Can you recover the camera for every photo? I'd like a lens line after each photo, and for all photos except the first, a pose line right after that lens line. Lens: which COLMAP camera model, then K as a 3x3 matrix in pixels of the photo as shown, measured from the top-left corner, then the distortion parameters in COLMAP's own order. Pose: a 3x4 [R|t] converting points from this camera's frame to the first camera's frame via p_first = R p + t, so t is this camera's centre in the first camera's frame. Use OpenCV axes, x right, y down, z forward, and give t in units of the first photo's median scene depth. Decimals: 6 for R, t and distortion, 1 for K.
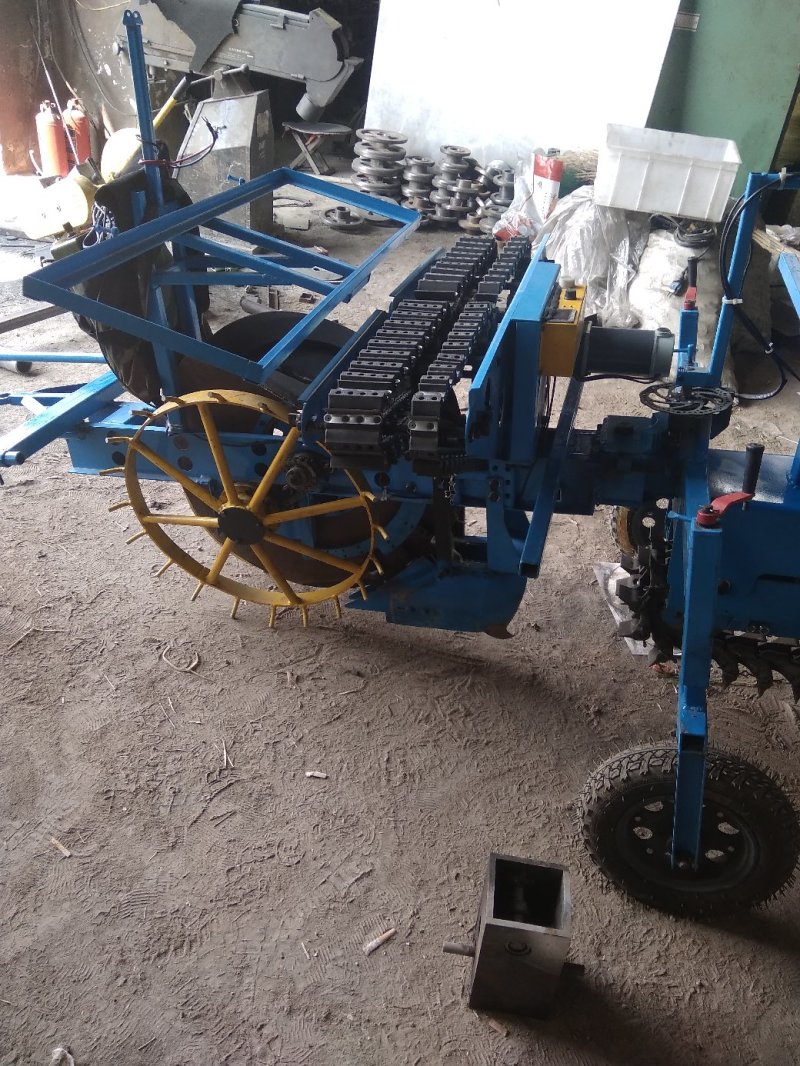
lens RADIAL K [[949.2, 0, 400.0], [0, 949.2, 533.0], [0, 0, 1]] dist [0.105685, -0.214473]
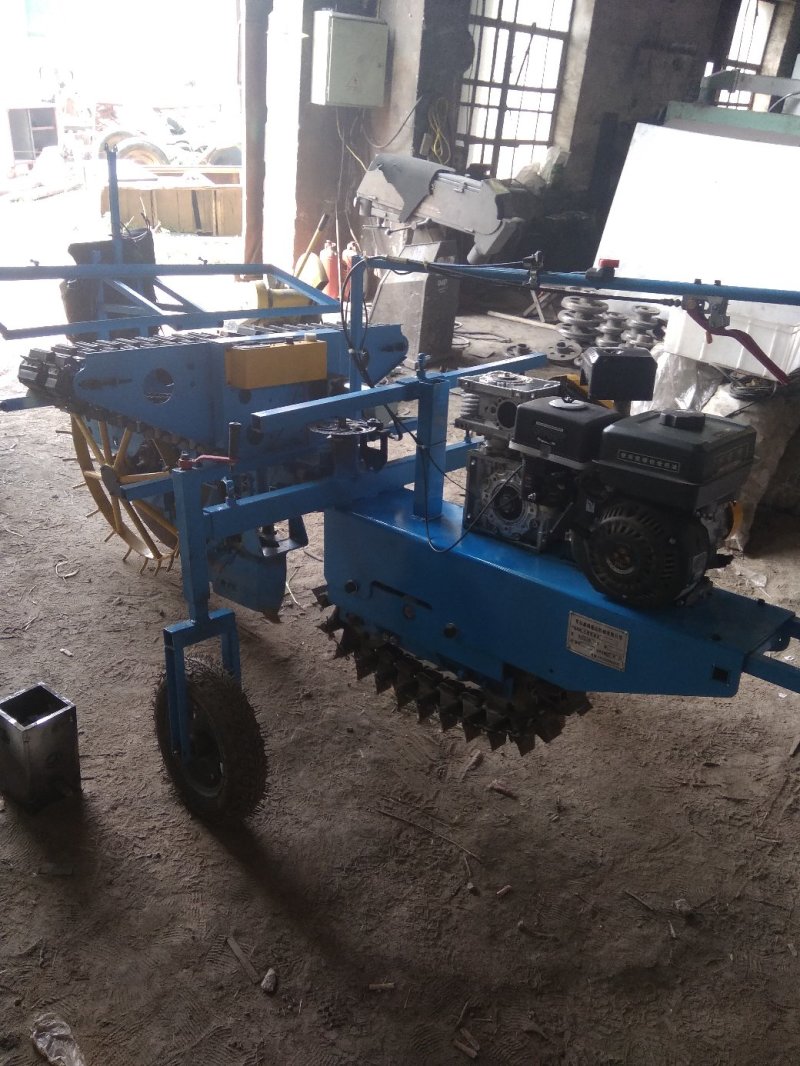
lens RADIAL K [[949.2, 0, 400.0], [0, 949.2, 533.0], [0, 0, 1]] dist [0.105685, -0.214473]
pose [[0.860765, 0.206005, -0.465452, 0.471021], [-0.286016, 0.952175, -0.107507, 0.051021], [0.421045, 0.225665, 0.878520, -0.024507]]
